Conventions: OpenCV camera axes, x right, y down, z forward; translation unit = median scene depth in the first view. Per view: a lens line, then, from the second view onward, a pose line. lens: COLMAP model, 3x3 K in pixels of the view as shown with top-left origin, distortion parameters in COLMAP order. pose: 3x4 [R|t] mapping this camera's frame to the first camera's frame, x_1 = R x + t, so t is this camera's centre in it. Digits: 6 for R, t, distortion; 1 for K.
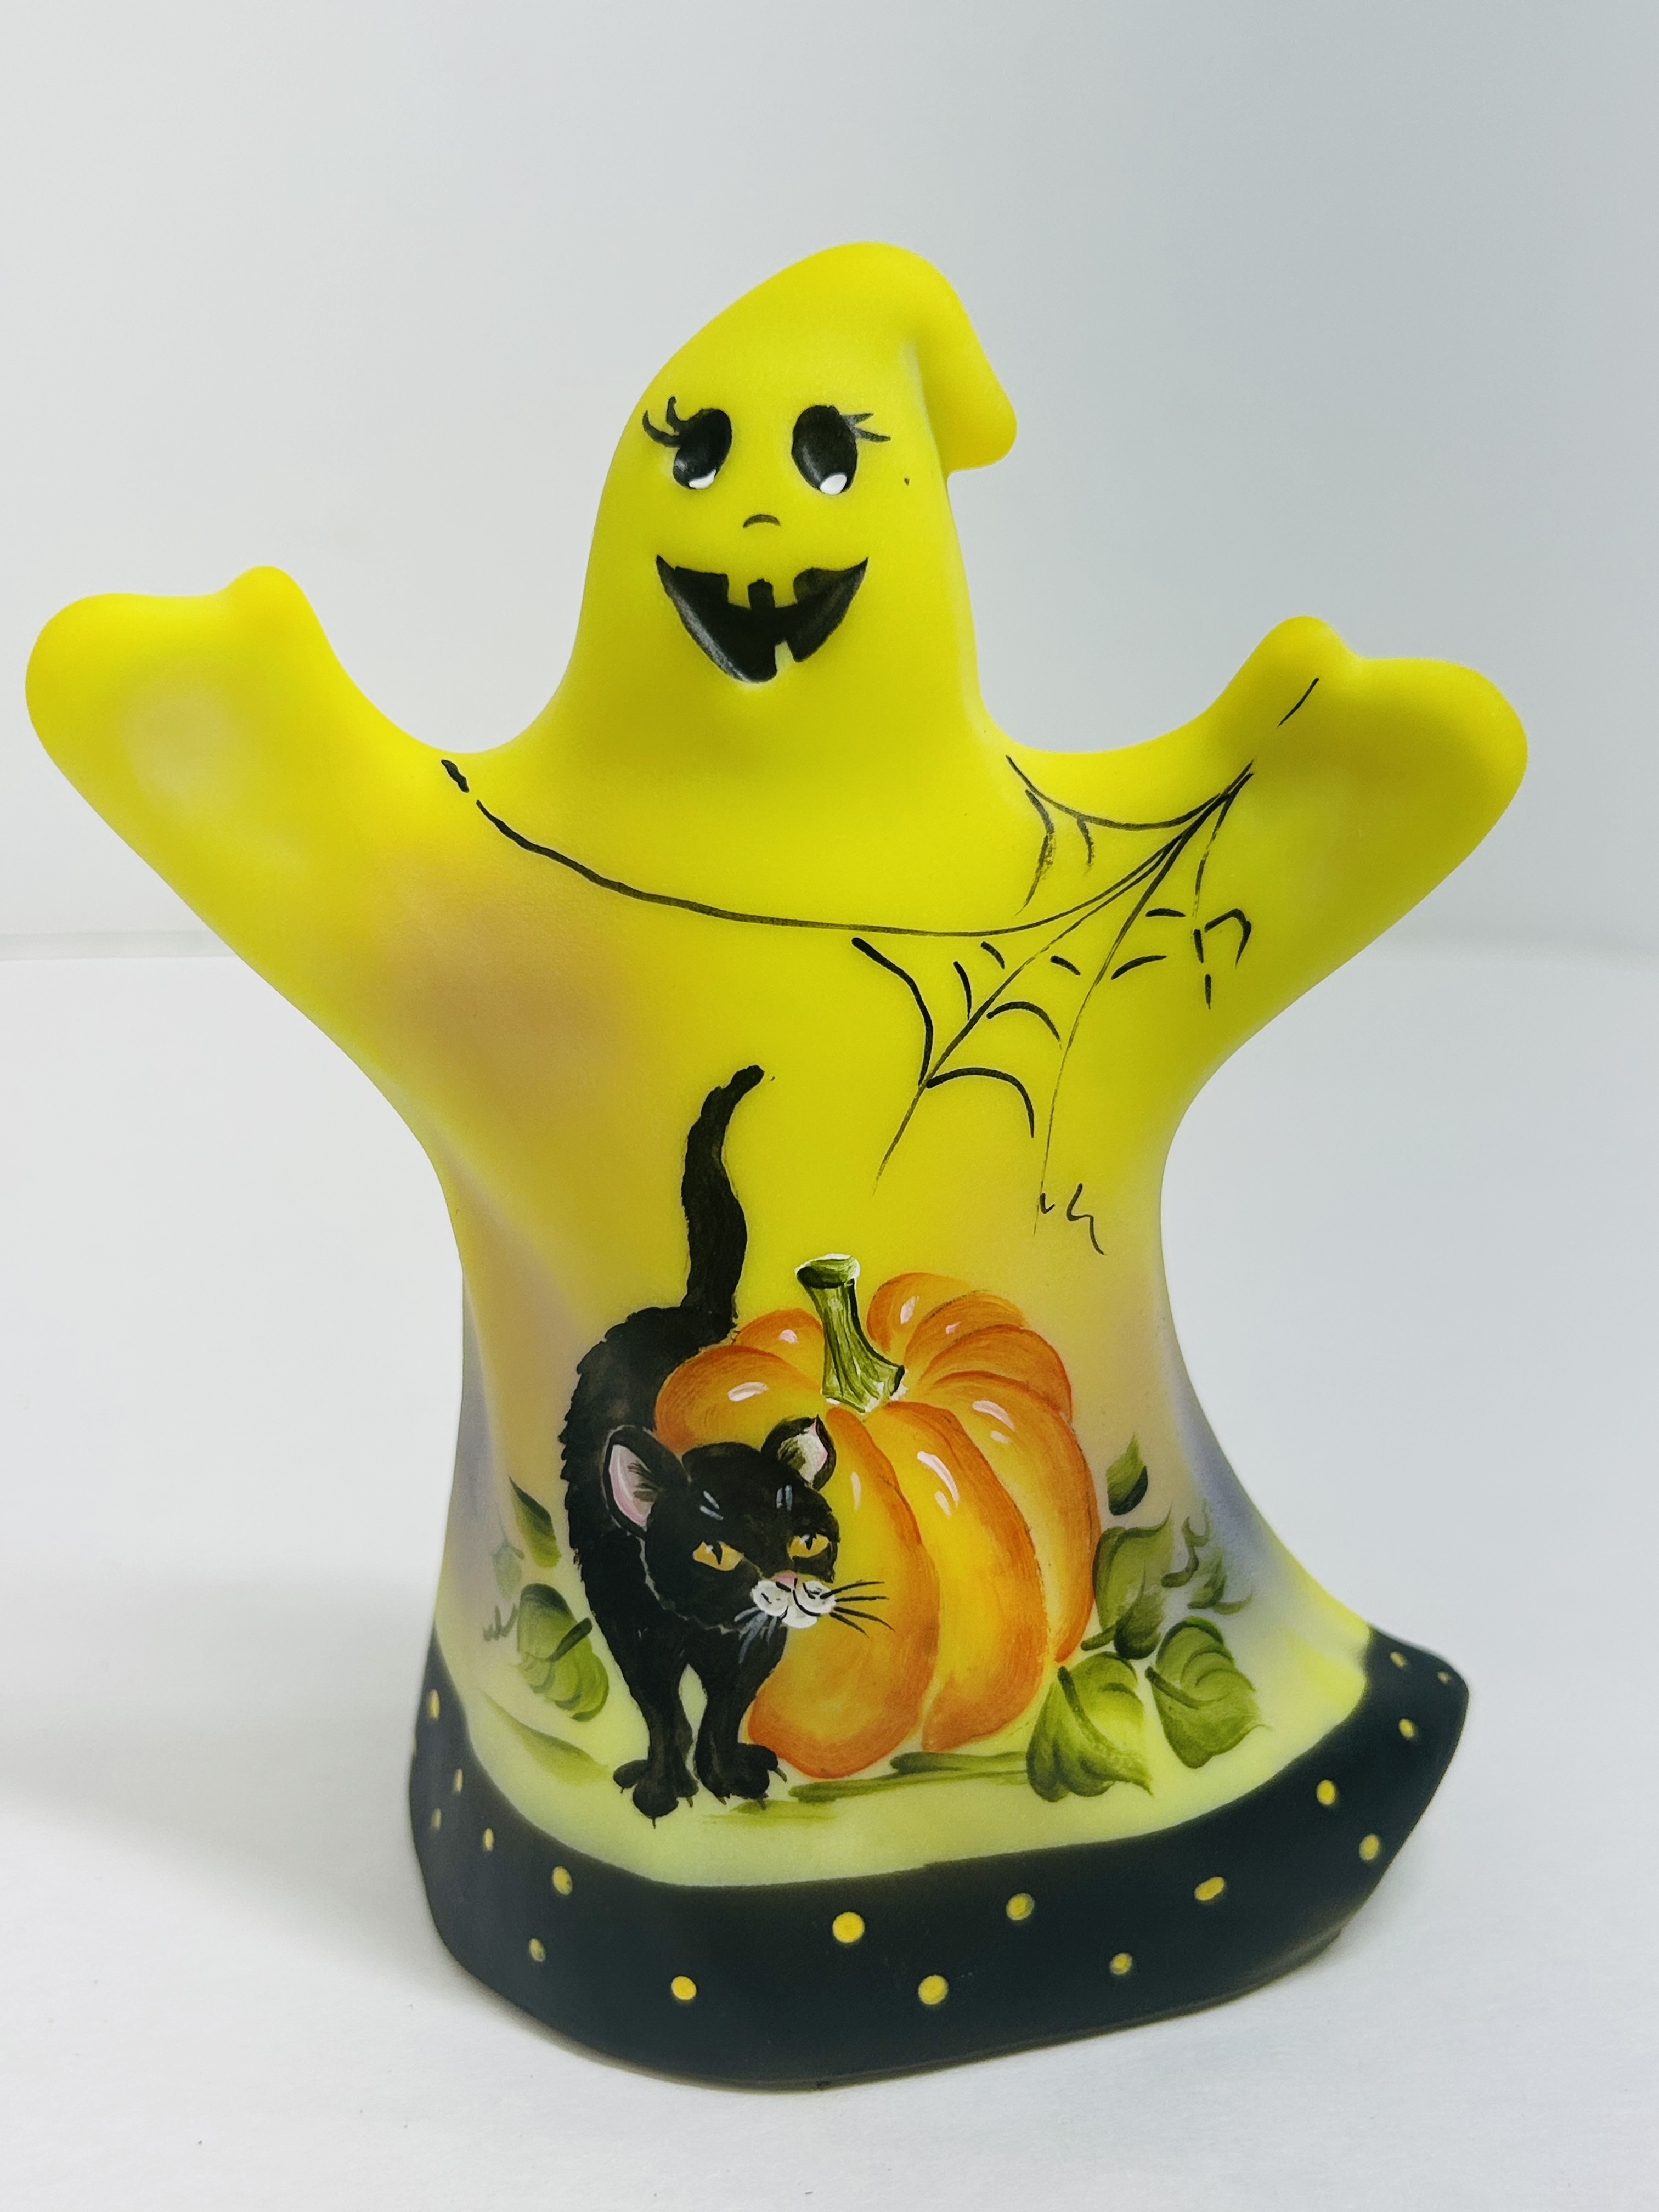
lens RADIAL K [[2377.1, 0, 829.5], [0, 2377.1, 1106.0], [0, 0, 1]] dist [0.006817, -0.622616]
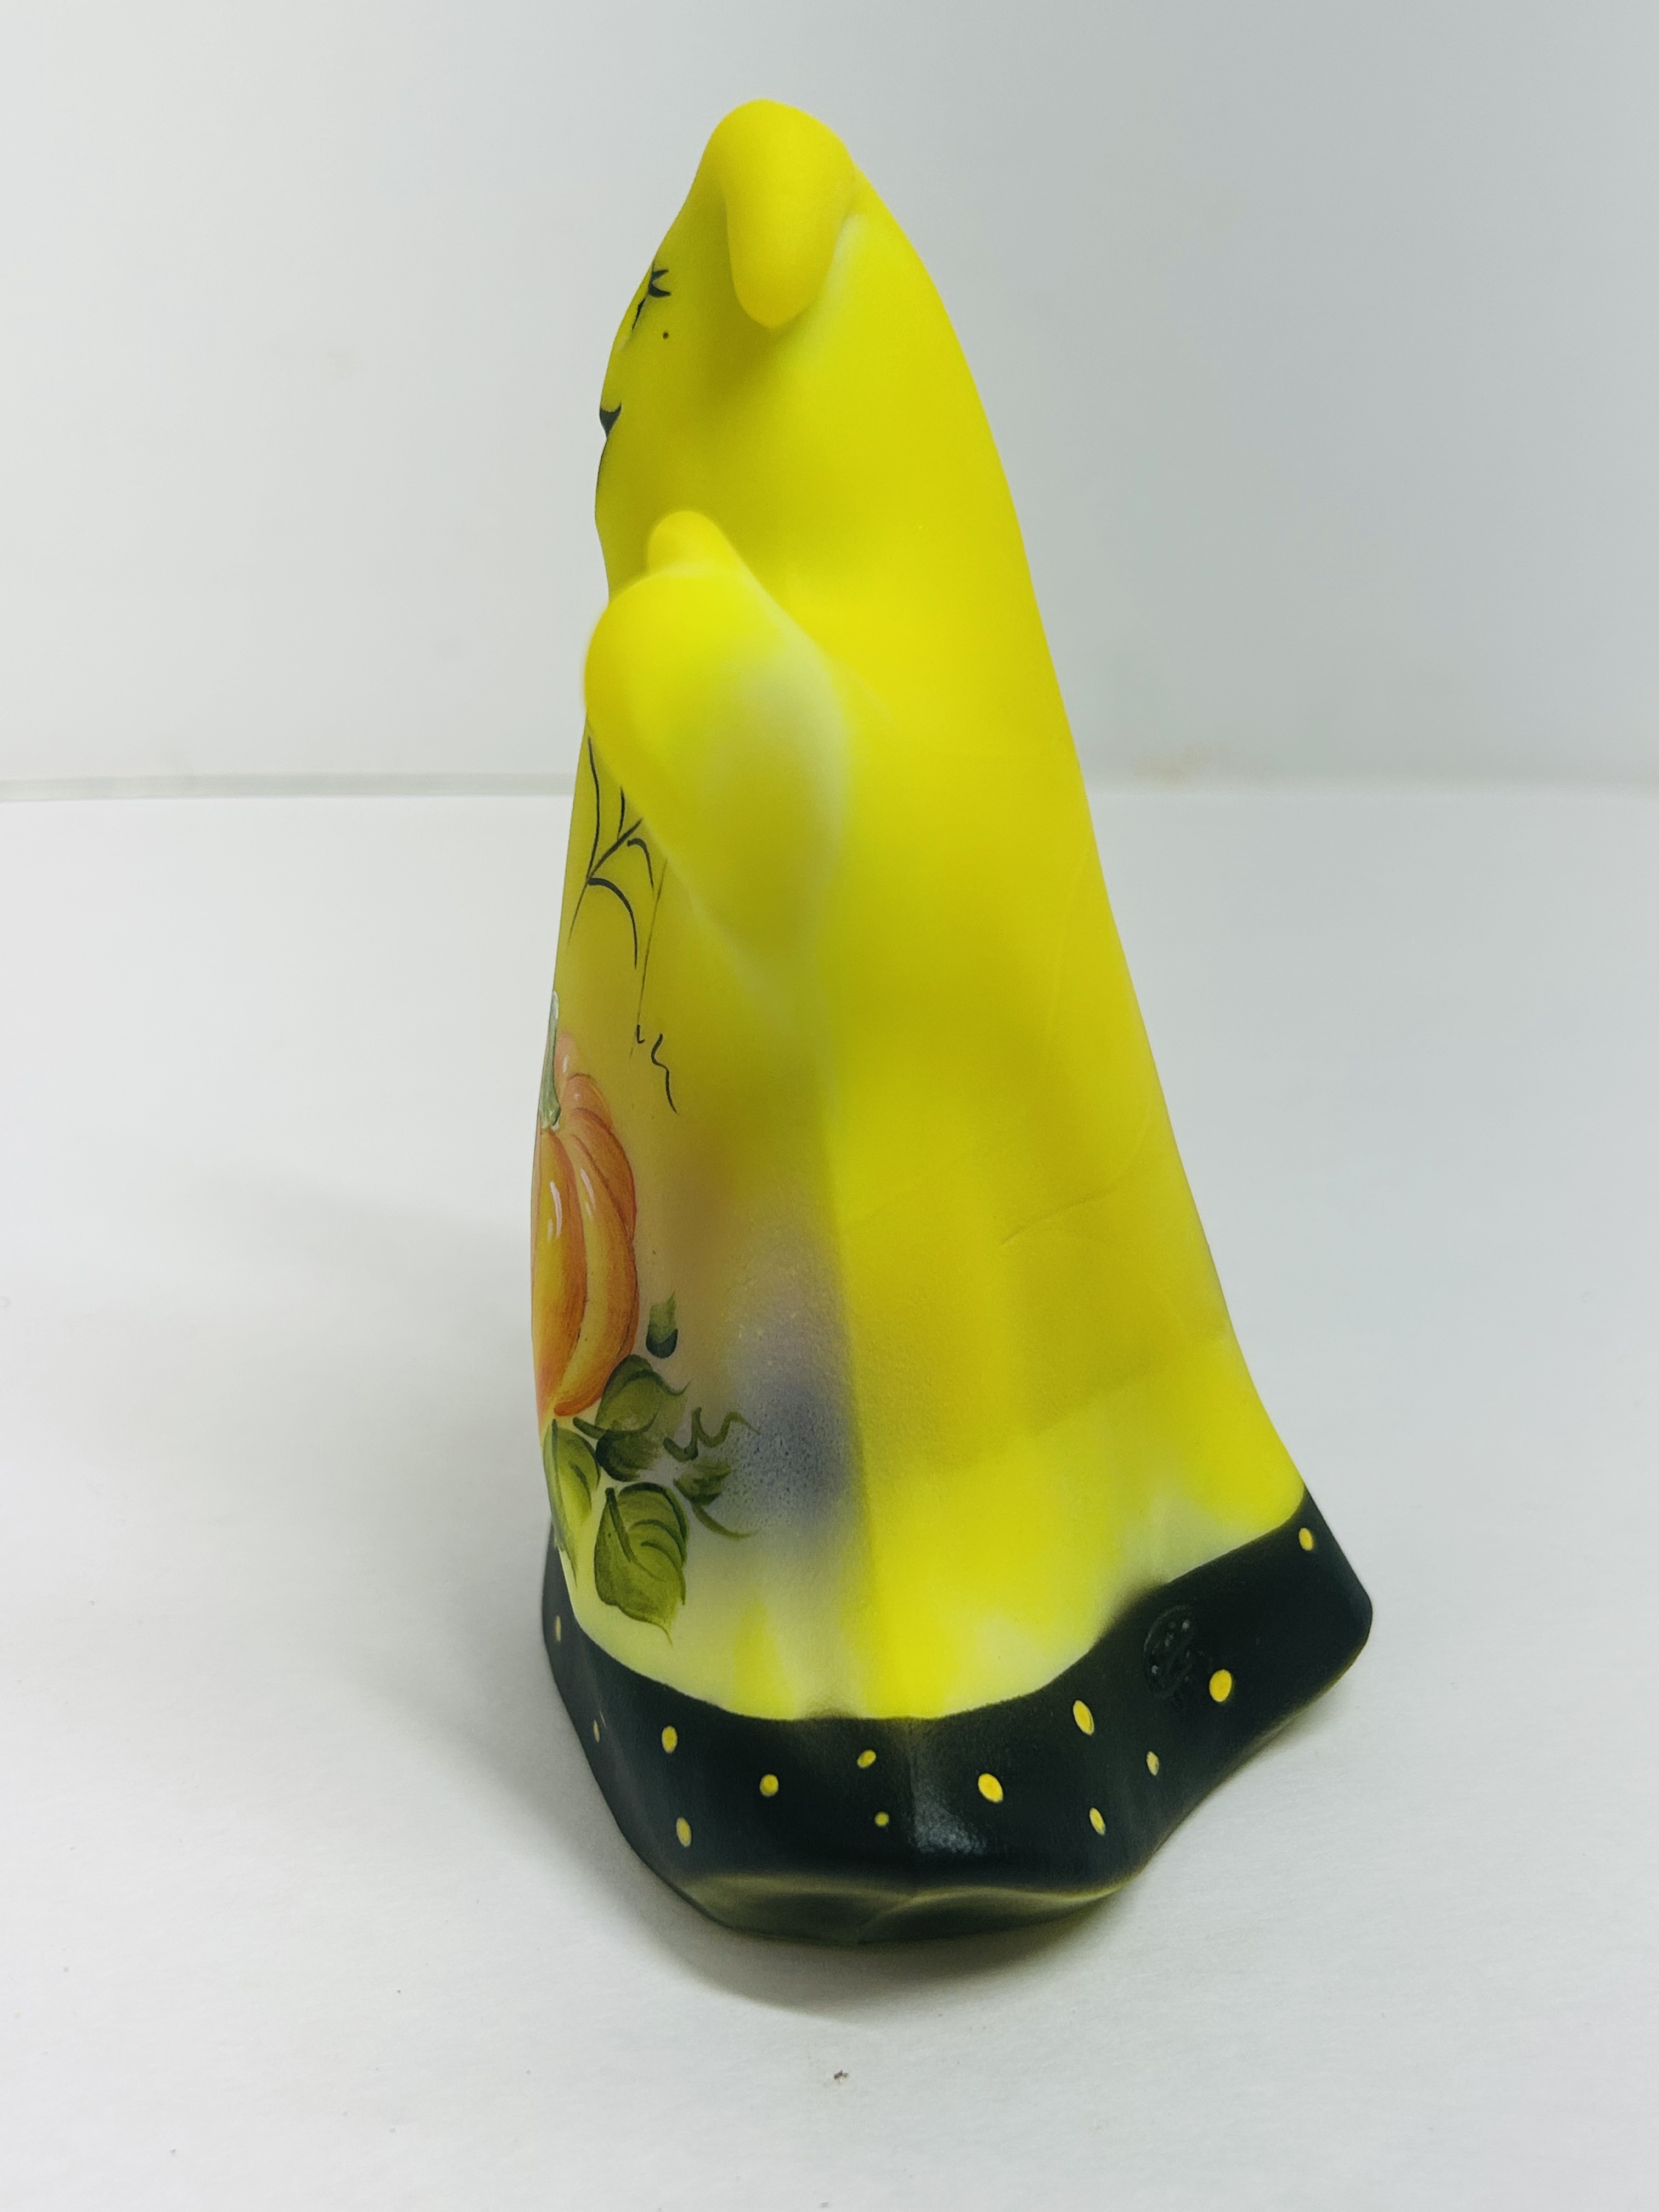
lens RADIAL K [[2377.1, 0, 829.5], [0, 2377.1, 1106.0], [0, 0, 1]] dist [0.006817, -0.622616]
pose [[0.056147, 0.373103, -0.926090, 1.055978], [-0.225575, 0.908310, 0.352263, -0.312723], [0.972606, 0.189124, 0.135162, 0.916762]]
